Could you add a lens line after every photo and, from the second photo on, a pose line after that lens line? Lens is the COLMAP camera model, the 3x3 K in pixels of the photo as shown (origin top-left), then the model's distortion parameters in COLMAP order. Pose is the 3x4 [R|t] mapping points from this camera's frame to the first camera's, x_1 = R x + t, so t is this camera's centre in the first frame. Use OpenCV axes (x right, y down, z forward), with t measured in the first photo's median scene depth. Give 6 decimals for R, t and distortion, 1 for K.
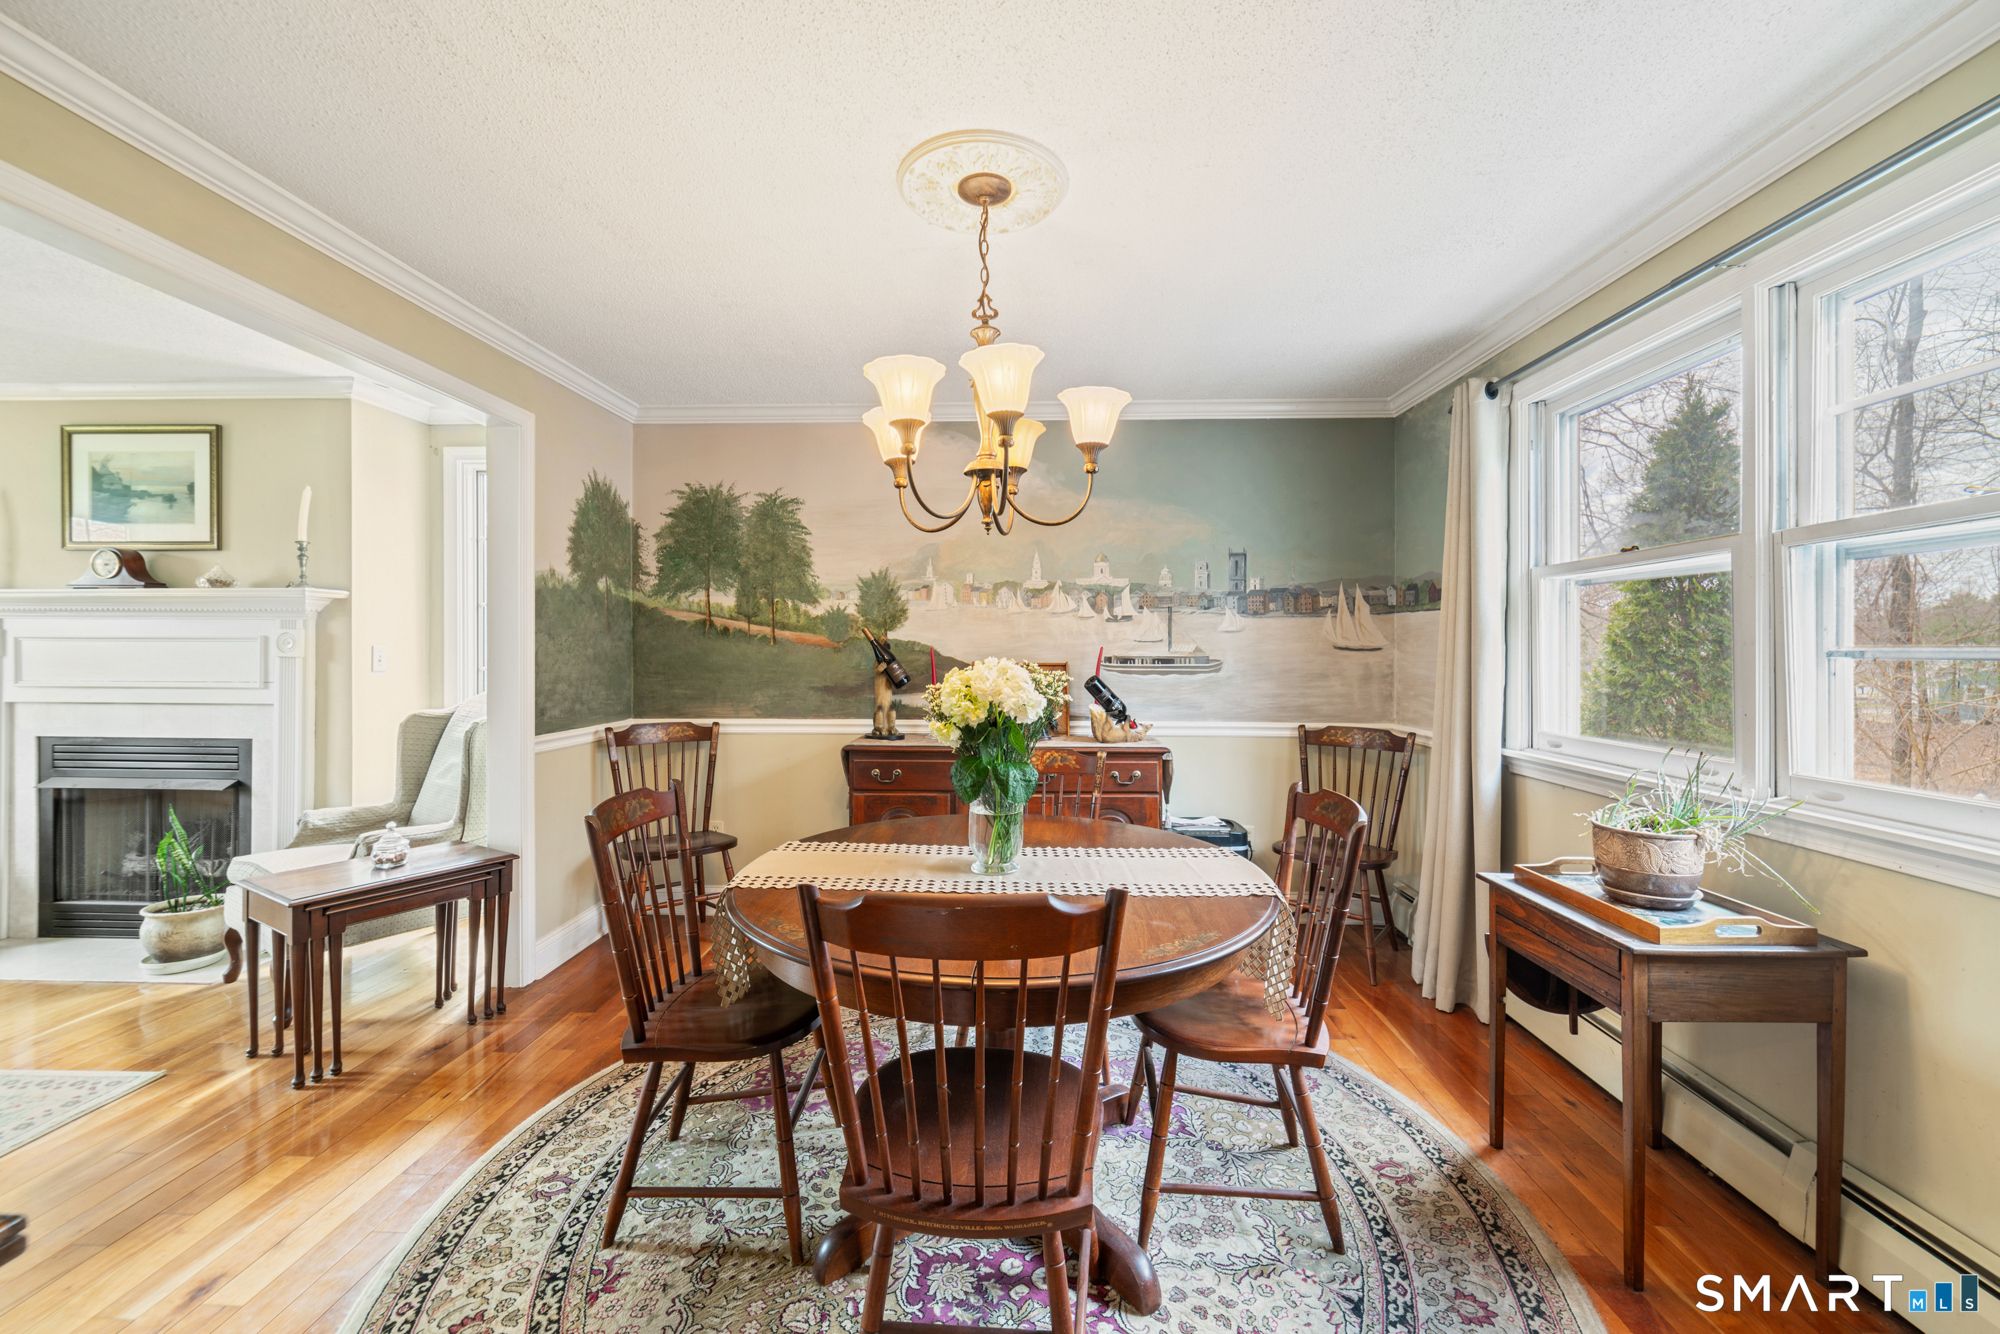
lens RADIAL K [[786.6, 0, 998.3], [0, 786.6, 652.5], [0, 0, 1]] dist [-0.005403, 0.001171]
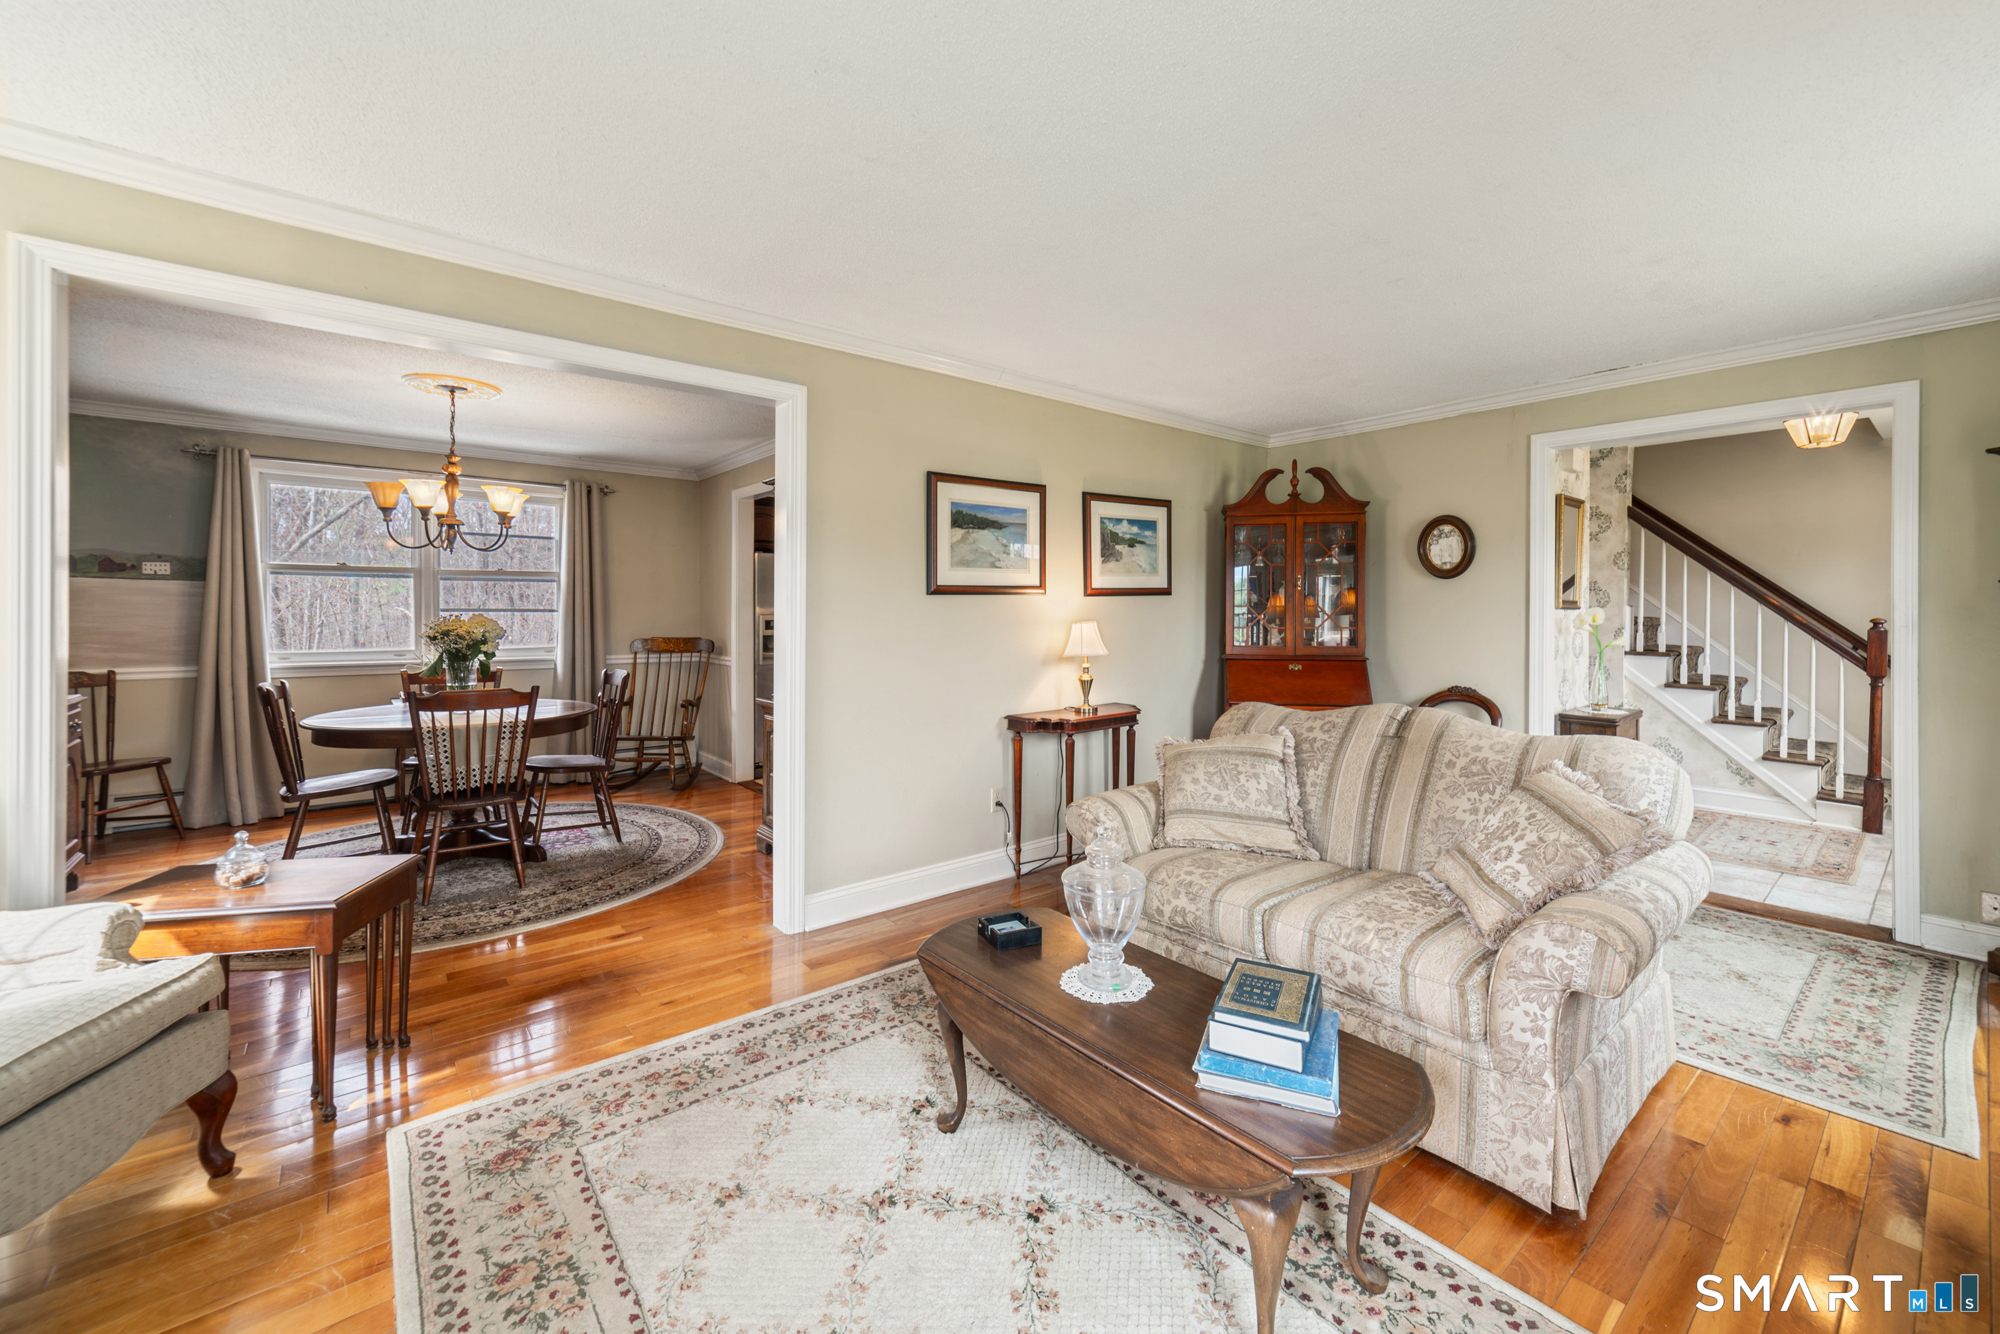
lens RADIAL K [[786.6, 0, 1000.2], [0, 786.6, 614.2], [0, 0, 1]] dist [-0.005403, 0.001171]
pose [[-0.666417, -0.007610, 0.745541, -1.329103], [-0.006518, 0.999969, 0.004380, -0.006990], [-0.745551, -0.001941, -0.666446, 0.683431]]
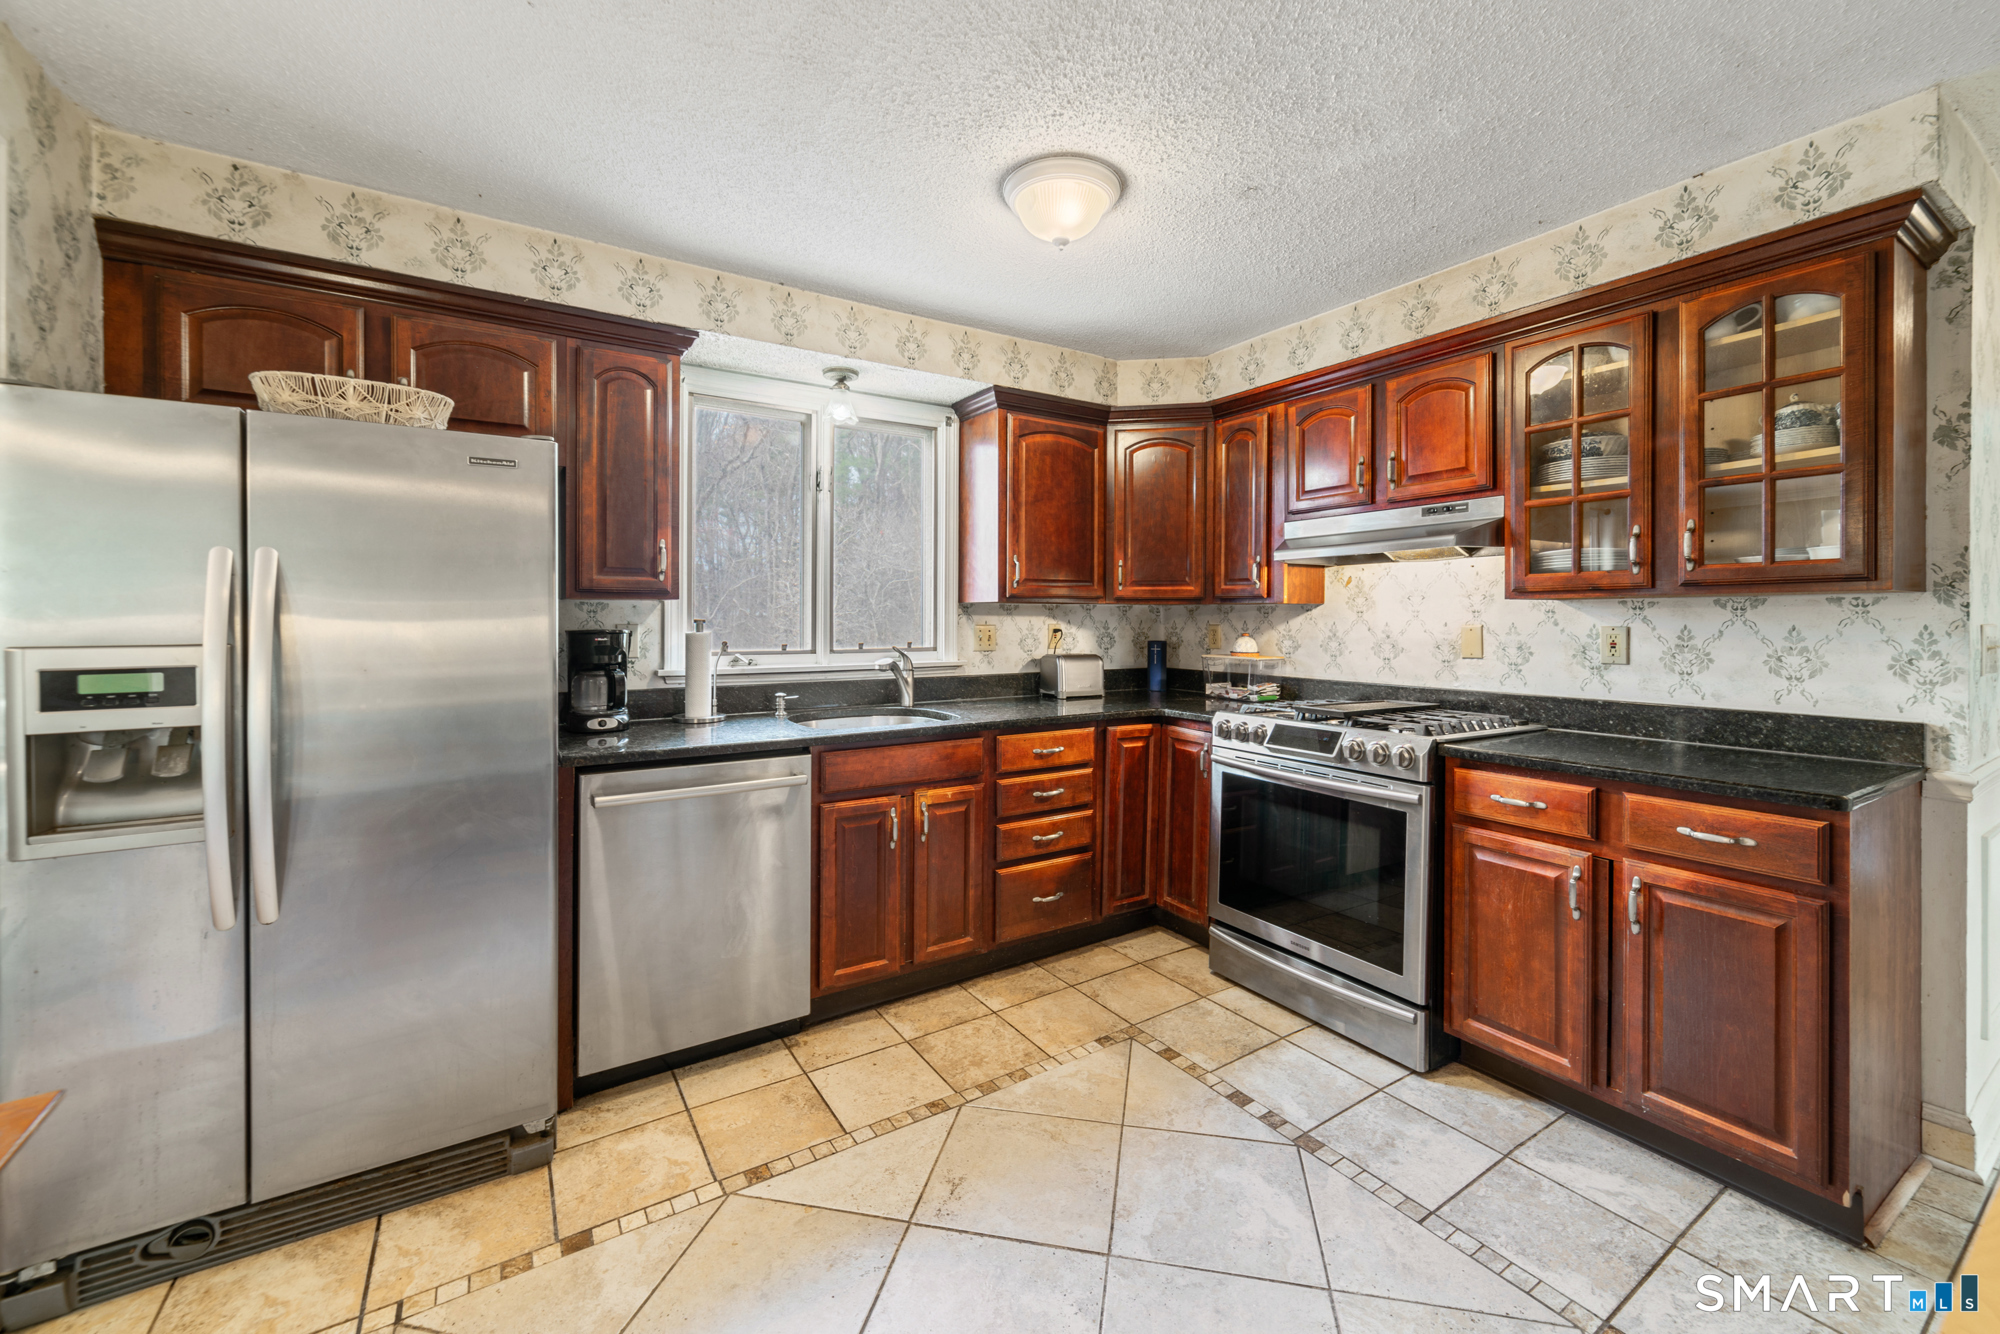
lens RADIAL K [[786.6, 0, 1028.1], [0, 786.6, 621.5], [0, 0, 1]] dist [-0.005403, 0.001171]
pose [[-0.574714, -0.005323, 0.818337, -0.369552], [-0.003815, 0.999985, 0.003825, -0.010969], [-0.818345, -0.000924, -0.574726, -0.213329]]
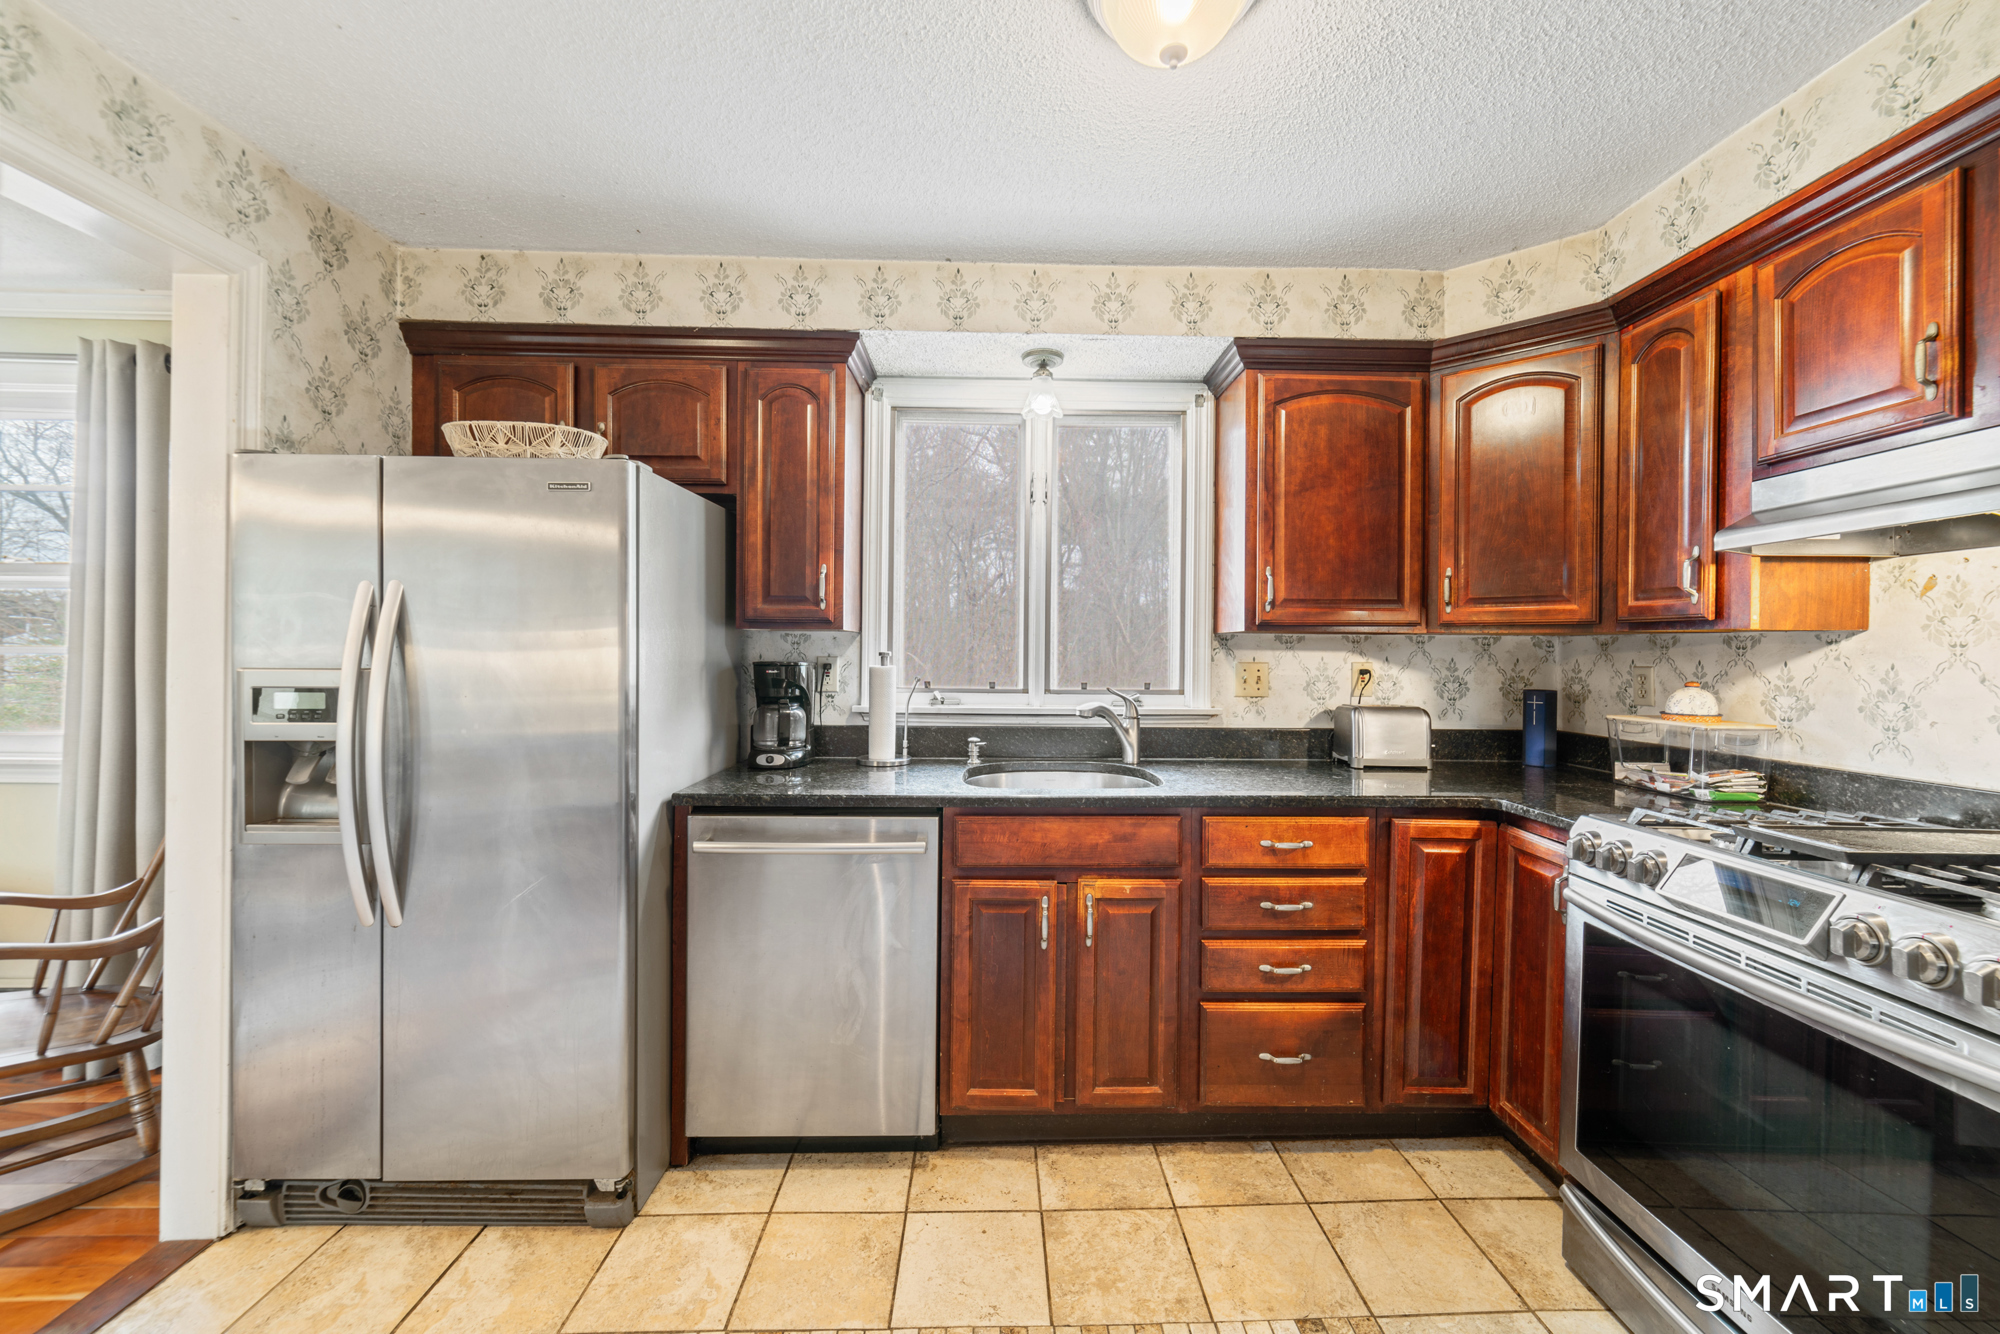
lens RADIAL K [[786.6, 0, 1027.2], [0, 786.6, 653.5], [0, 0, 1]] dist [-0.005403, 0.001171]
pose [[-0.066440, -0.000792, 0.997790, -0.270031], [-0.011279, 0.999936, 0.000042, -0.008994], [-0.997727, -0.011251, -0.066444, -0.460876]]
